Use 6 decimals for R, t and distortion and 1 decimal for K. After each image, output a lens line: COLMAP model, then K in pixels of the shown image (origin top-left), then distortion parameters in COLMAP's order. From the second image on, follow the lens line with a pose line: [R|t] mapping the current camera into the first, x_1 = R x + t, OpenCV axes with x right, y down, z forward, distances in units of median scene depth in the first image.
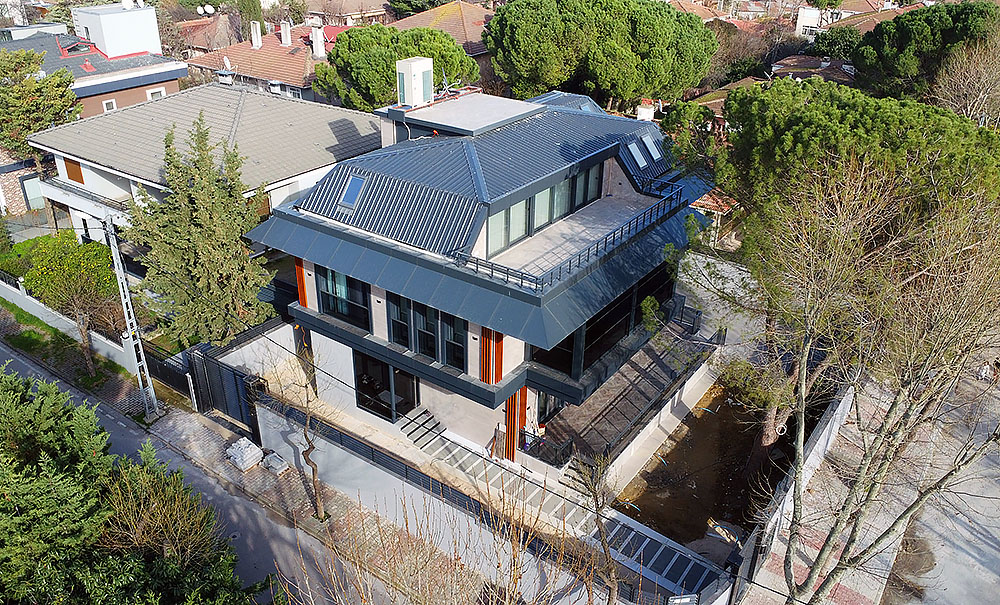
lens RADIAL K [[784.7, 0, 500.0], [0, 784.7, 302.5], [0, 0, 1]] dist [-0.034777, -0.000616]
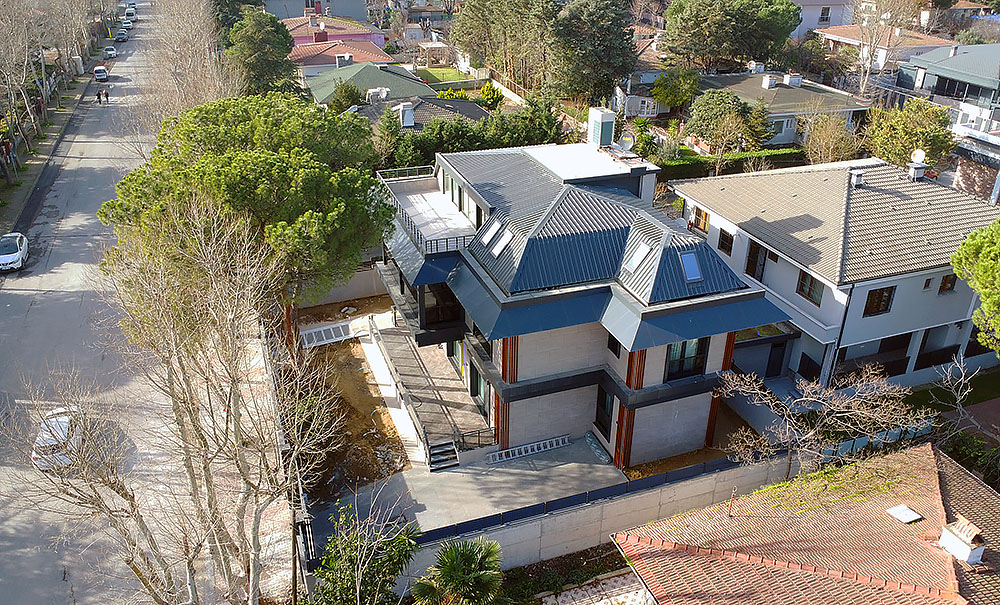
lens RADIAL K [[784.7, 0, 500.0], [0, 784.7, 302.5], [0, 0, 1]] dist [-0.034777, -0.000616]
pose [[-0.561274, 0.366107, -0.742251, 1.021592], [-0.397928, 0.666999, 0.629894, -0.823032], [0.725689, 0.648906, -0.228685, 1.363451]]
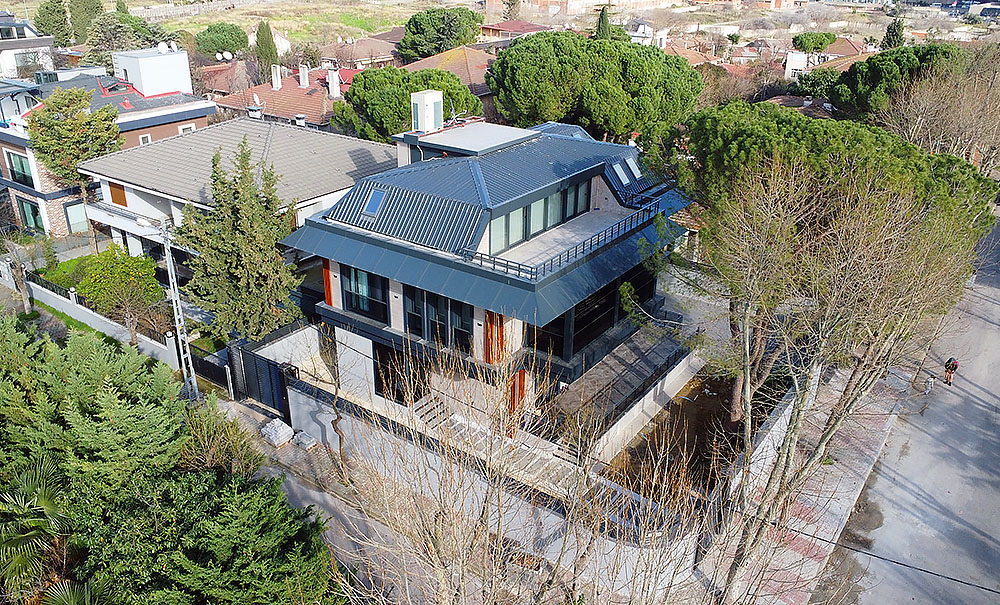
lens RADIAL K [[784.7, 0, 500.0], [0, 784.7, 302.5], [0, 0, 1]] dist [-0.034777, -0.000616]
pose [[0.999984, -0.003296, -0.004616, 0.003241], [0.003037, 0.998477, -0.055093, 0.064511], [0.004790, 0.055078, 0.998471, -0.139103]]
